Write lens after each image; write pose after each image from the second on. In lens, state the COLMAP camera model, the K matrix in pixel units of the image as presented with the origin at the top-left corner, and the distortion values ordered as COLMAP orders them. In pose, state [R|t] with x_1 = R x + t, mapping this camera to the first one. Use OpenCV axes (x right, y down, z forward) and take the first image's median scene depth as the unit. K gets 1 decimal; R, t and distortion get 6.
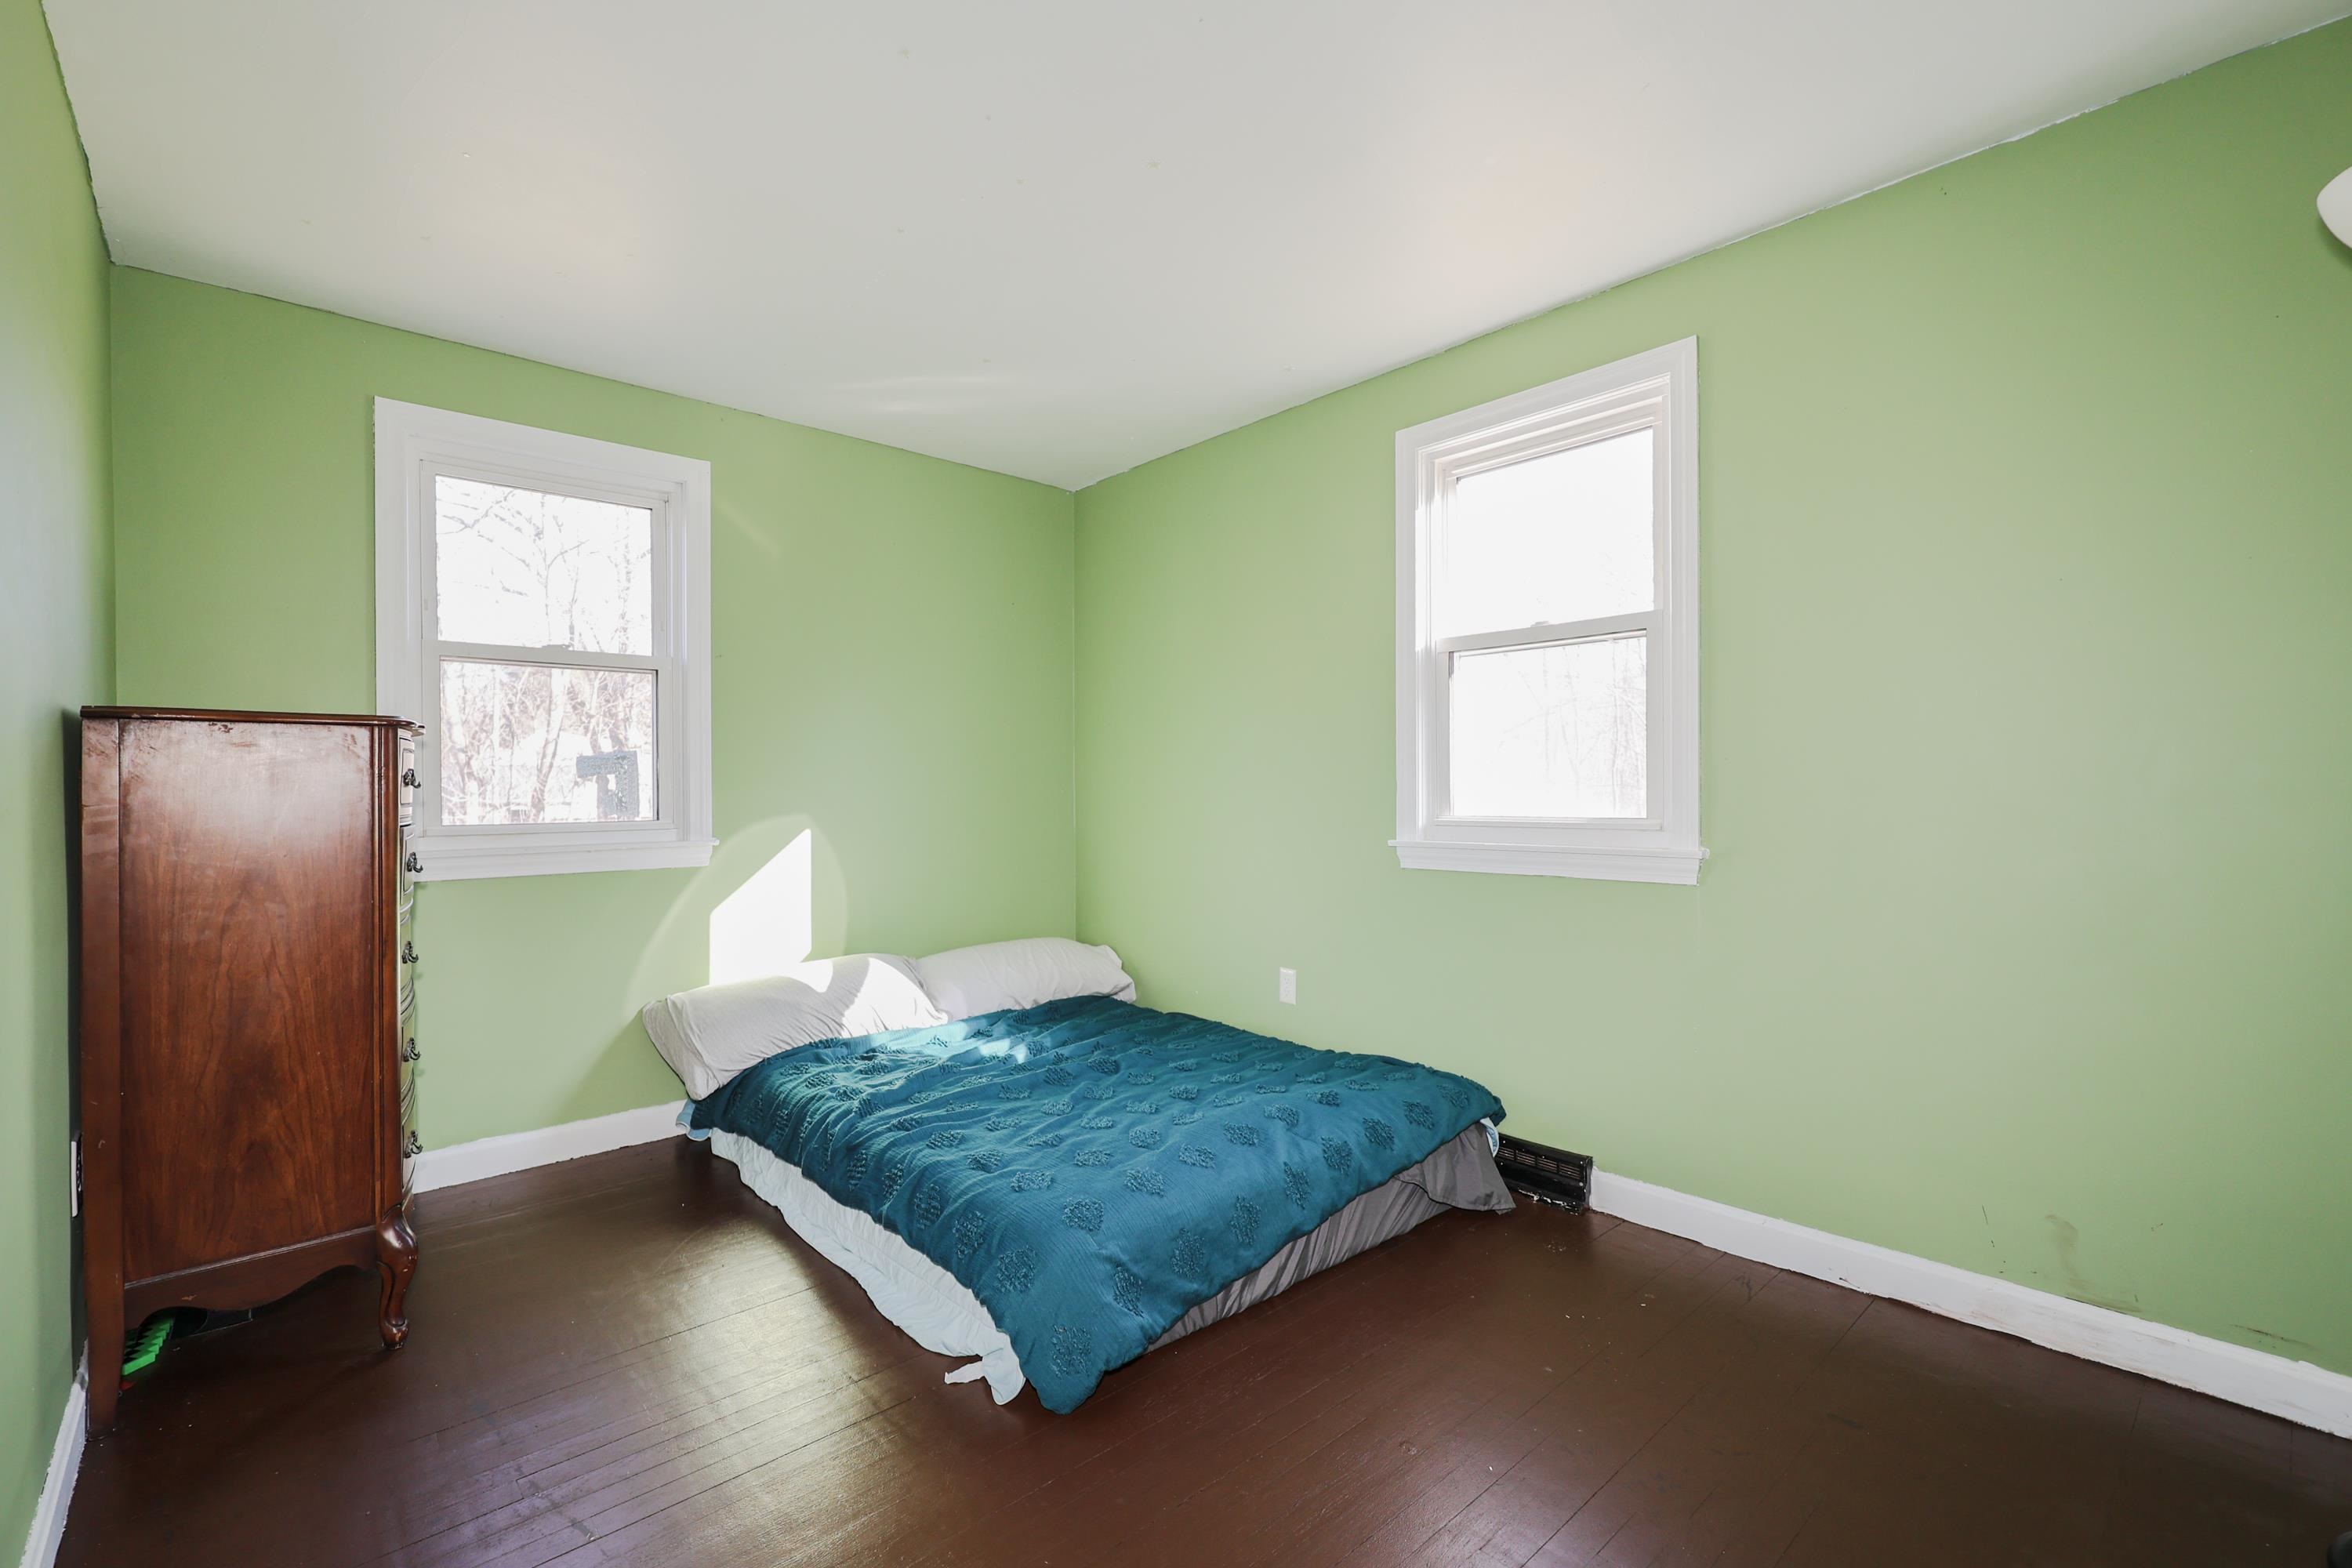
lens RADIAL K [[1035.5, 0, 1177.8], [0, 1035.5, 799.2], [0, 0, 1]] dist [0.001261, 0.000051]
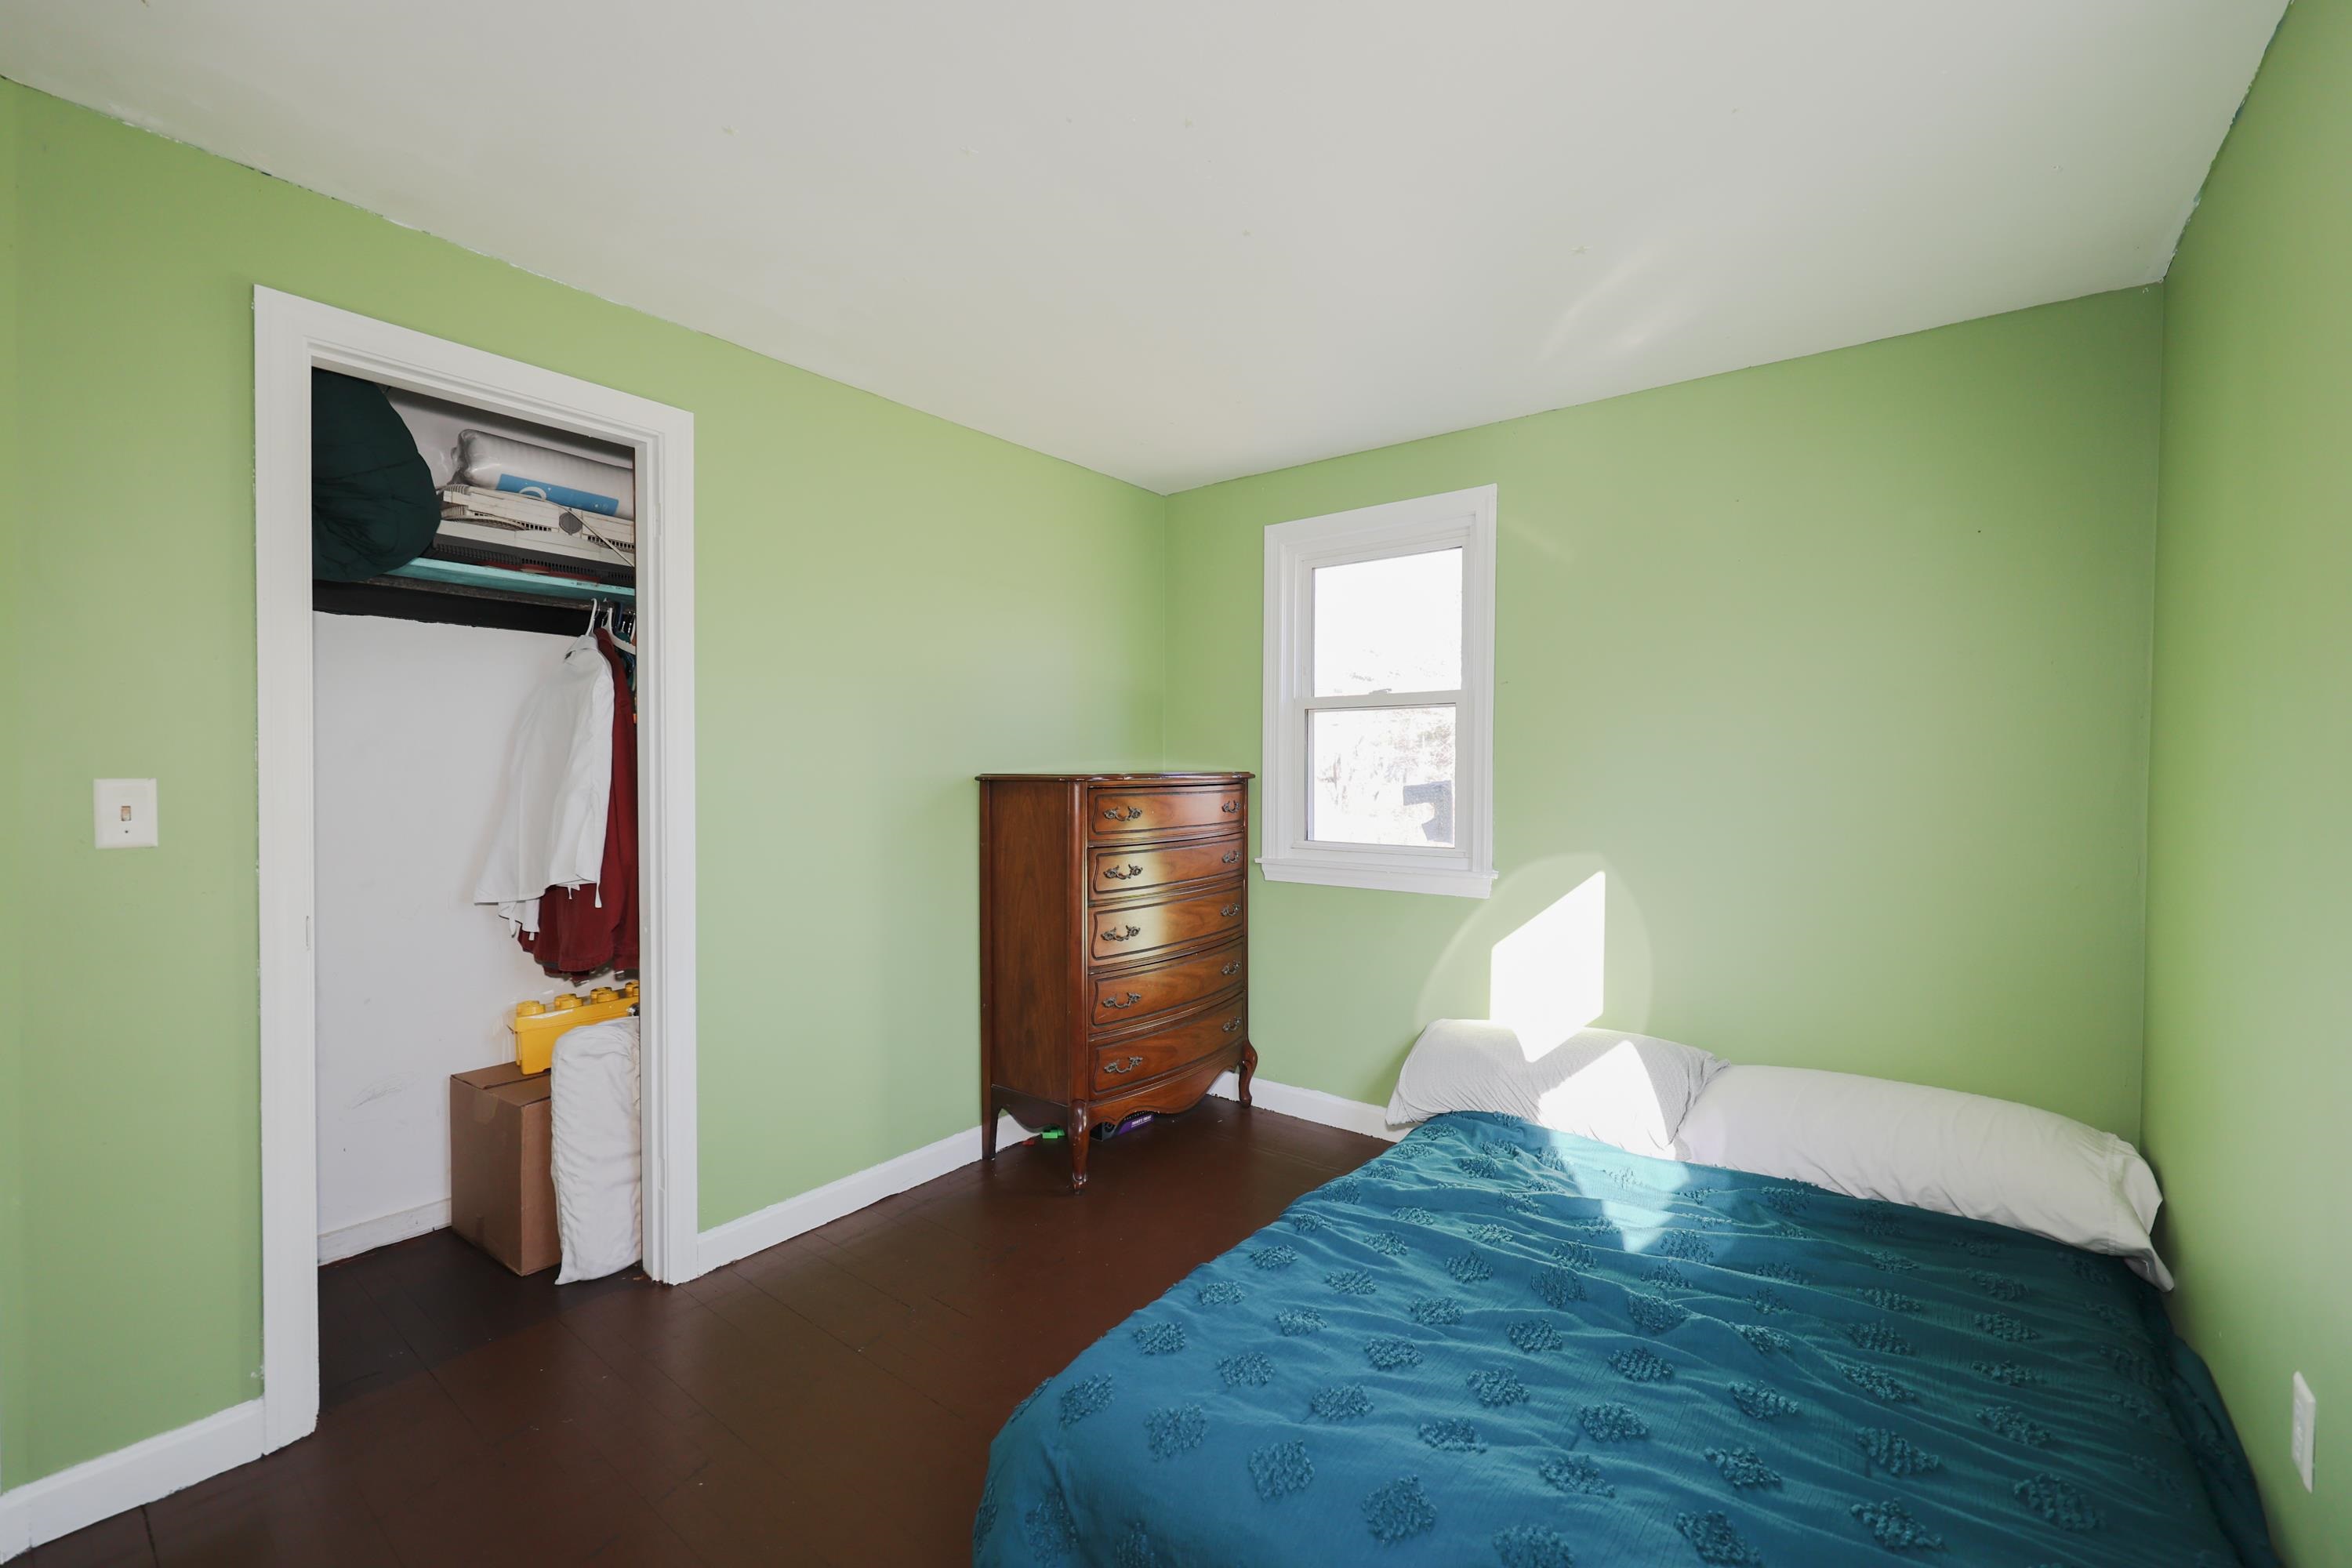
lens RADIAL K [[962.7, 0, 1180.6], [0, 962.7, 789.8], [0, 0, 1]] dist [0.001448, 0.000277]
pose [[0.179134, 0.029791, -0.983374, 0.436010], [-0.014497, 0.999513, 0.027639, -0.067445], [0.983718, 0.009305, 0.179479, 0.620048]]
